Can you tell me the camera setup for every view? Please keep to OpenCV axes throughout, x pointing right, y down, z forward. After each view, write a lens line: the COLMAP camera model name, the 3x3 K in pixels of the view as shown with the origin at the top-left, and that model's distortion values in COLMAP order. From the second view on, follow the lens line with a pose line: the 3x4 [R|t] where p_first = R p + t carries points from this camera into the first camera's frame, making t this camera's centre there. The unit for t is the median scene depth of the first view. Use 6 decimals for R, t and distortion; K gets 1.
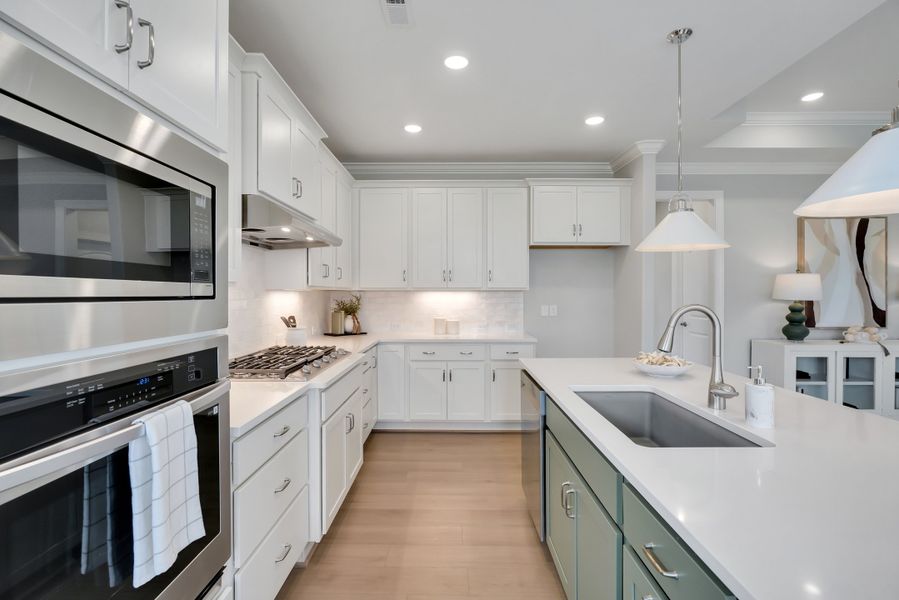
lens RADIAL K [[412.4, 0, 446.7], [0, 412.4, 296.0], [0, 0, 1]] dist [0.000093, 0.000250]
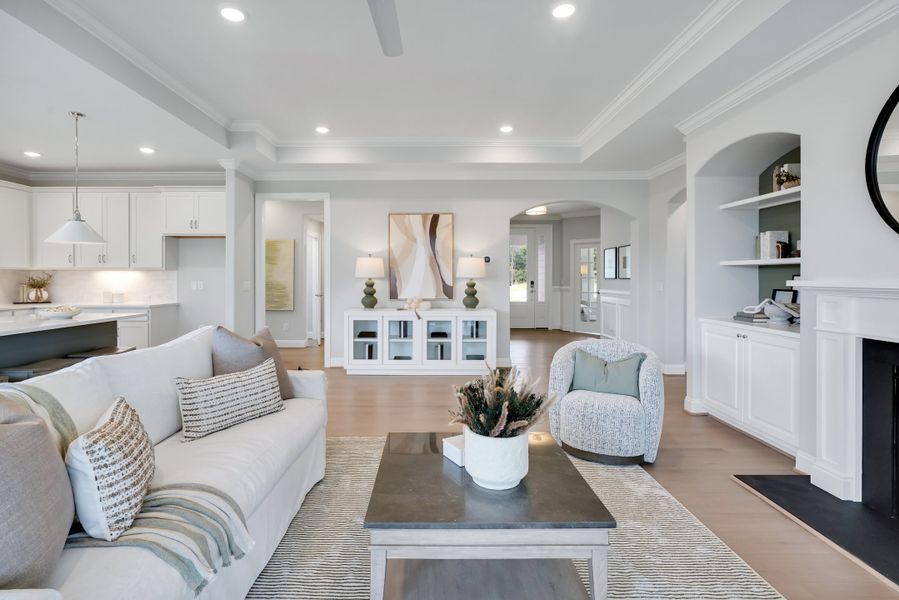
lens RADIAL K [[434.9, 0, 430.9], [0, 434.9, 275.3], [0, 0, 1]] dist [-0.024323, 0.000043]
pose [[0.999998, 0.001329, -0.001779, 1.075040], [-0.001344, 0.999963, -0.008478, 0.014552], [0.001767, 0.008480, 0.999962, -0.382214]]
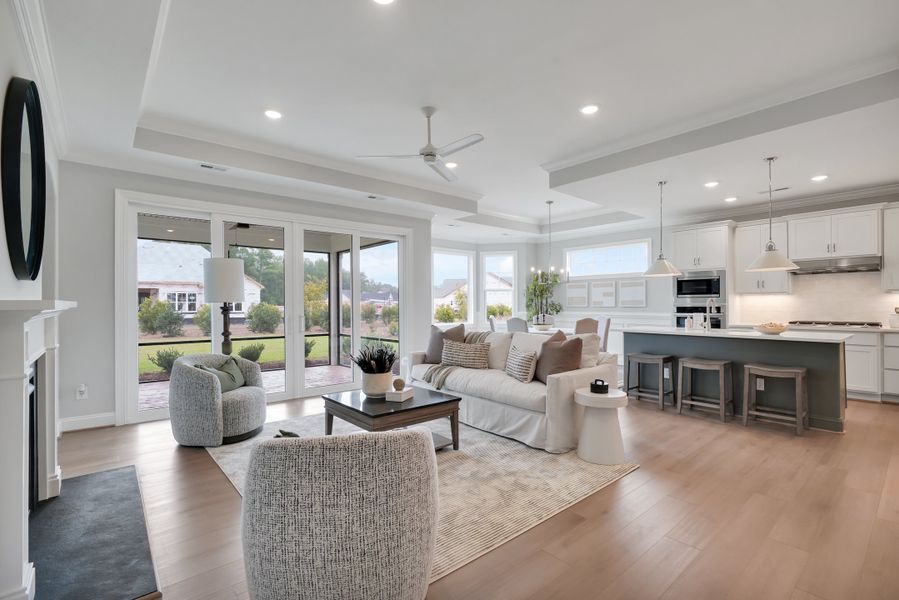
lens RADIAL K [[411.4, 0, 451.9], [0, 411.4, 302.3], [0, 0, 1]] dist [-0.001655, 0.000462]
pose [[-0.754752, 0.001021, -0.656009, 1.577766], [0.001146, 0.999999, 0.000237, 0.019399], [0.656009, -0.000573, -0.754753, 0.788060]]
